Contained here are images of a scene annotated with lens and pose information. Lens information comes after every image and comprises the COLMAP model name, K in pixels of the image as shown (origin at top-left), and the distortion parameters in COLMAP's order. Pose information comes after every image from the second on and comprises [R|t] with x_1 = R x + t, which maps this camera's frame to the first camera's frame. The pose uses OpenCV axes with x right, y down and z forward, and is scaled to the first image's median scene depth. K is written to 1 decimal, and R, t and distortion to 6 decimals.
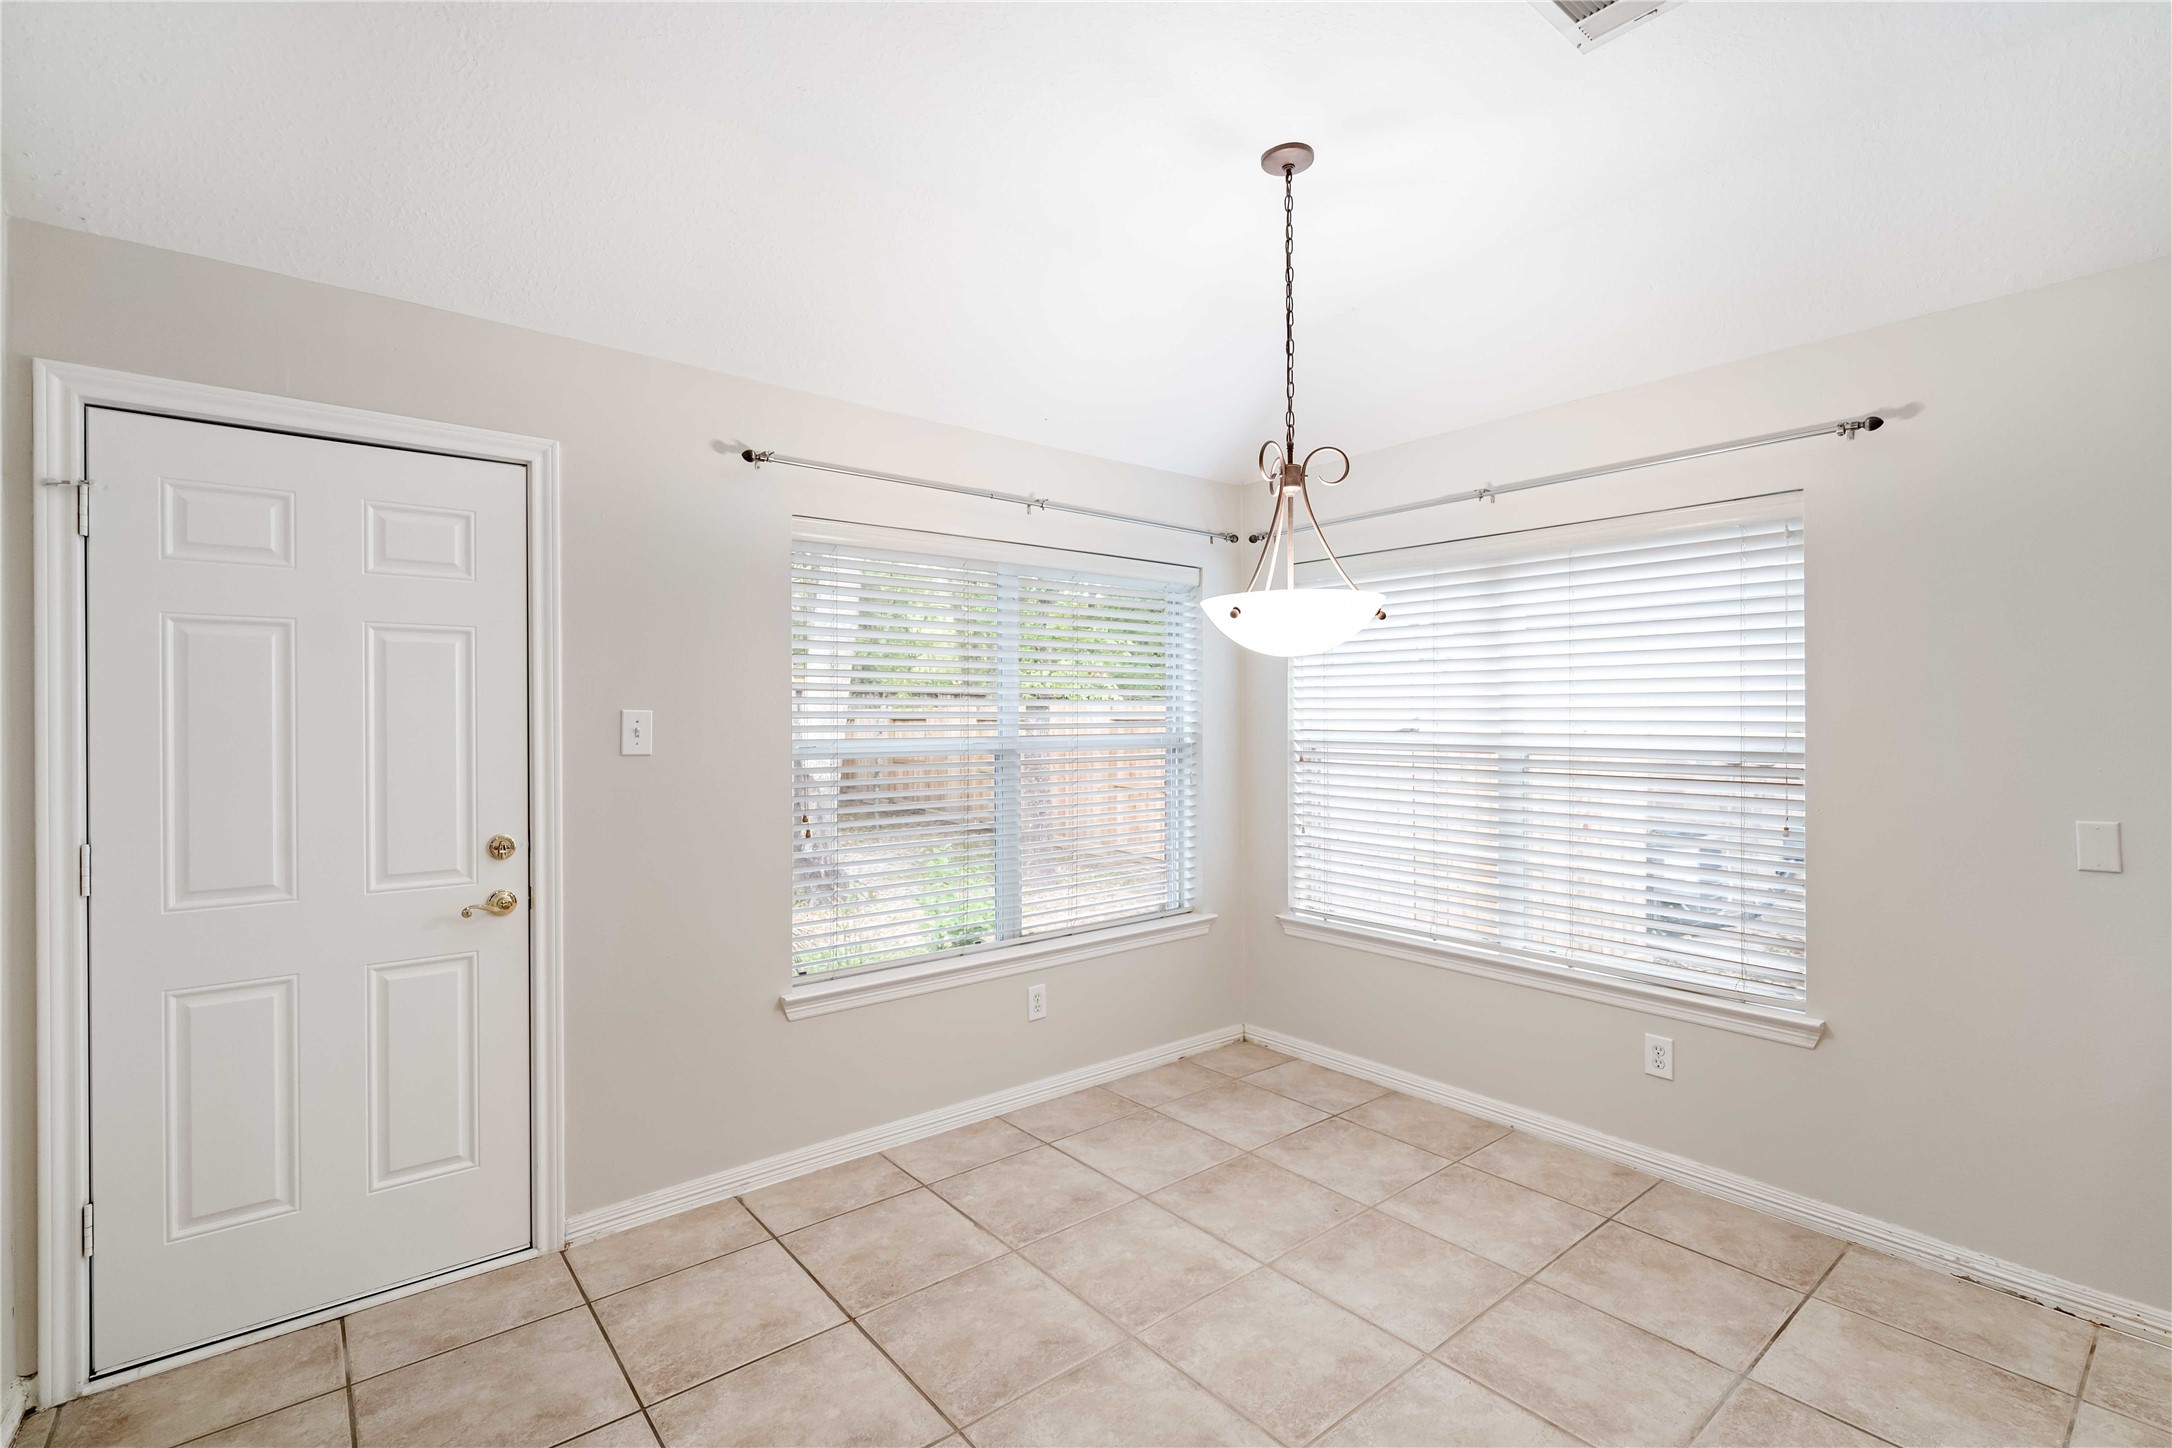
lens RADIAL K [[986.1, 0, 1083.0], [0, 986.1, 722.5], [0, 0, 1]] dist [-0.006712, 0.003032]
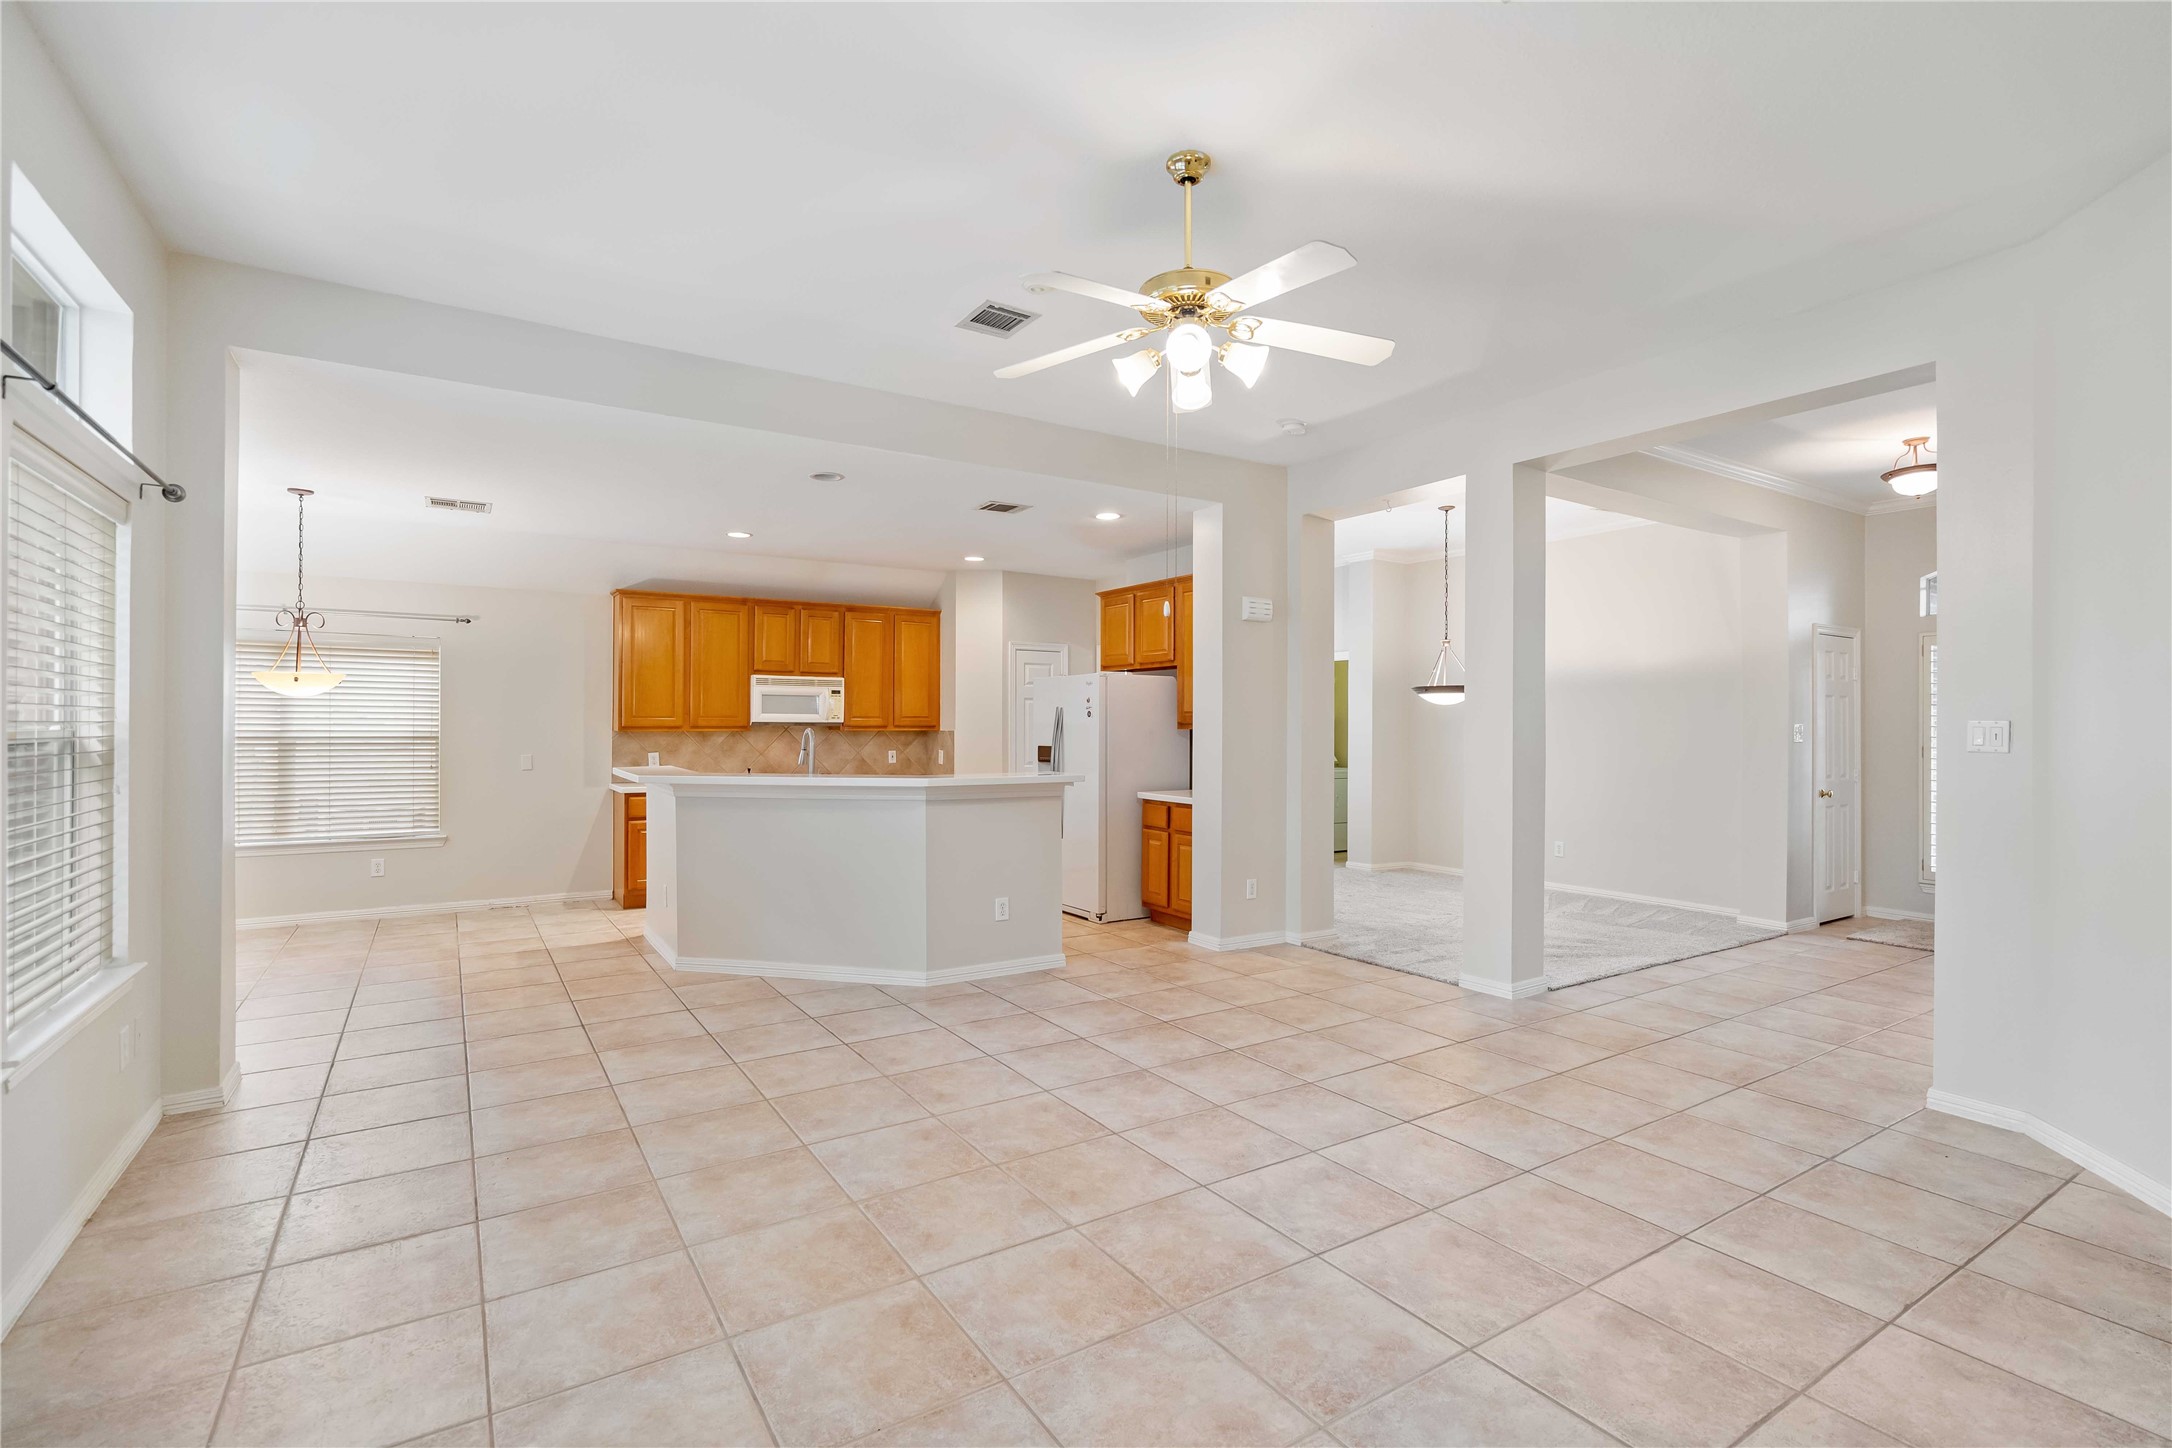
lens RADIAL K [[986.1, 0, 1069.0], [0, 986.1, 714.3], [0, 0, 1]] dist [-0.006712, 0.003032]
pose [[0.110228, 0.011249, 0.993843, -1.894935], [0.000538, 0.999935, -0.011378, 0.003908], [-0.993906, 0.001789, 0.110215, -1.083599]]
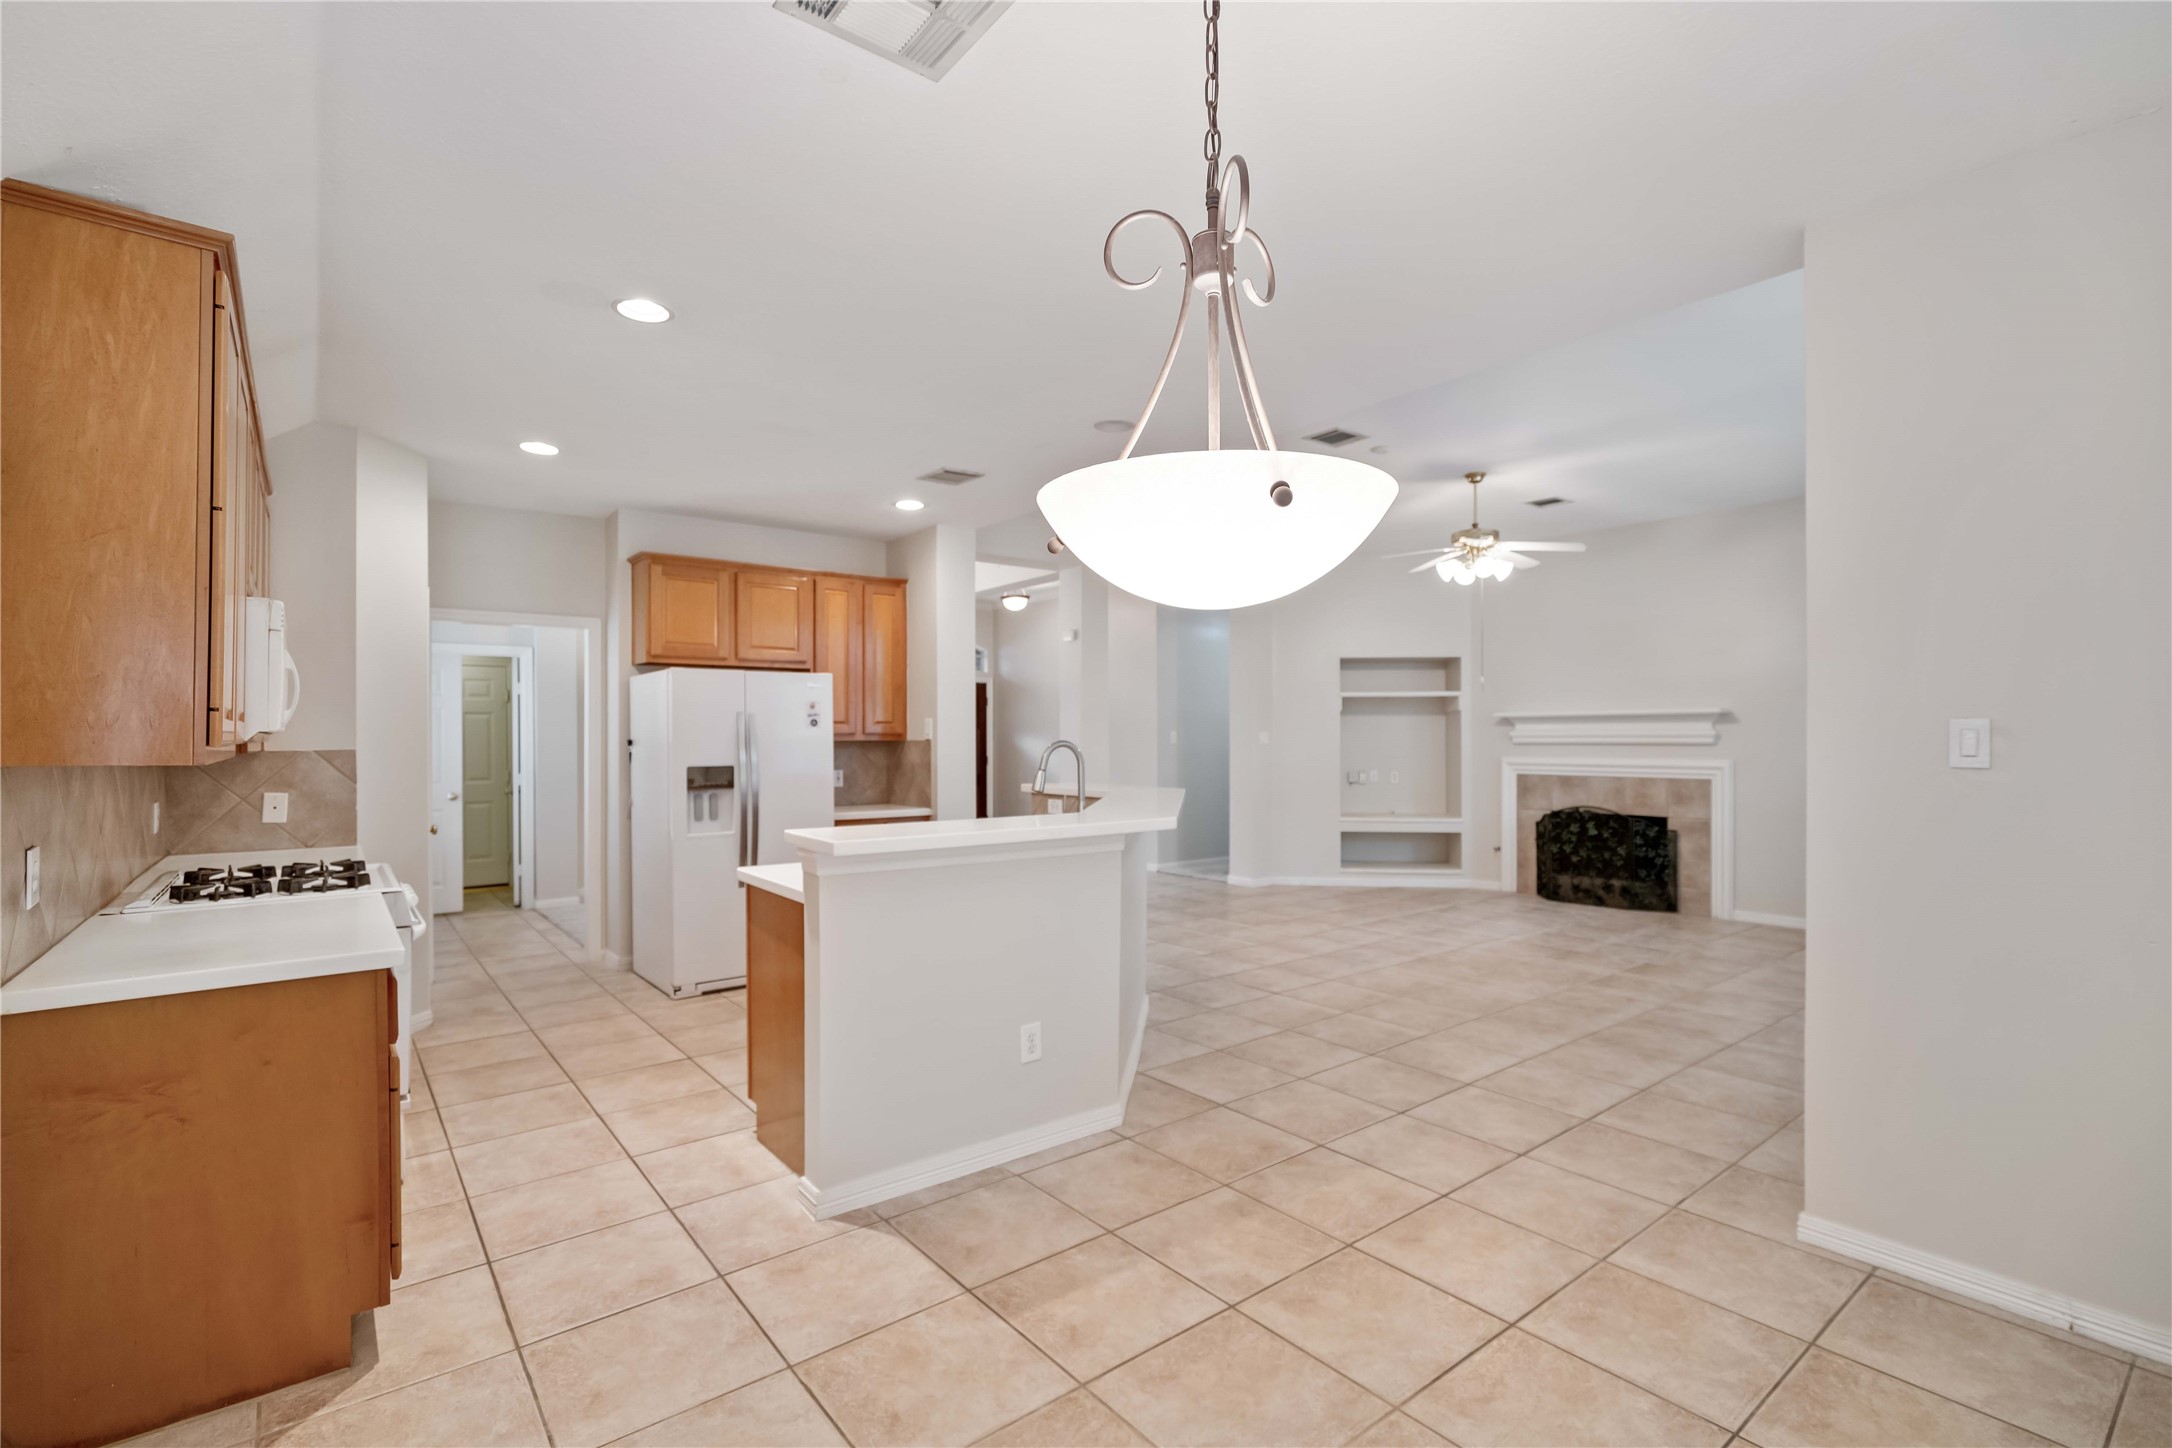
lens RADIAL K [[986.1, 0, 1086.2], [0, 986.1, 737.3], [0, 0, 1]] dist [-0.006712, 0.003032]
pose [[-0.999947, 0.004640, 0.009231, 0.256597], [0.004683, 0.999978, 0.004674, -0.003155], [-0.009209, 0.004717, -0.999946, 1.444905]]
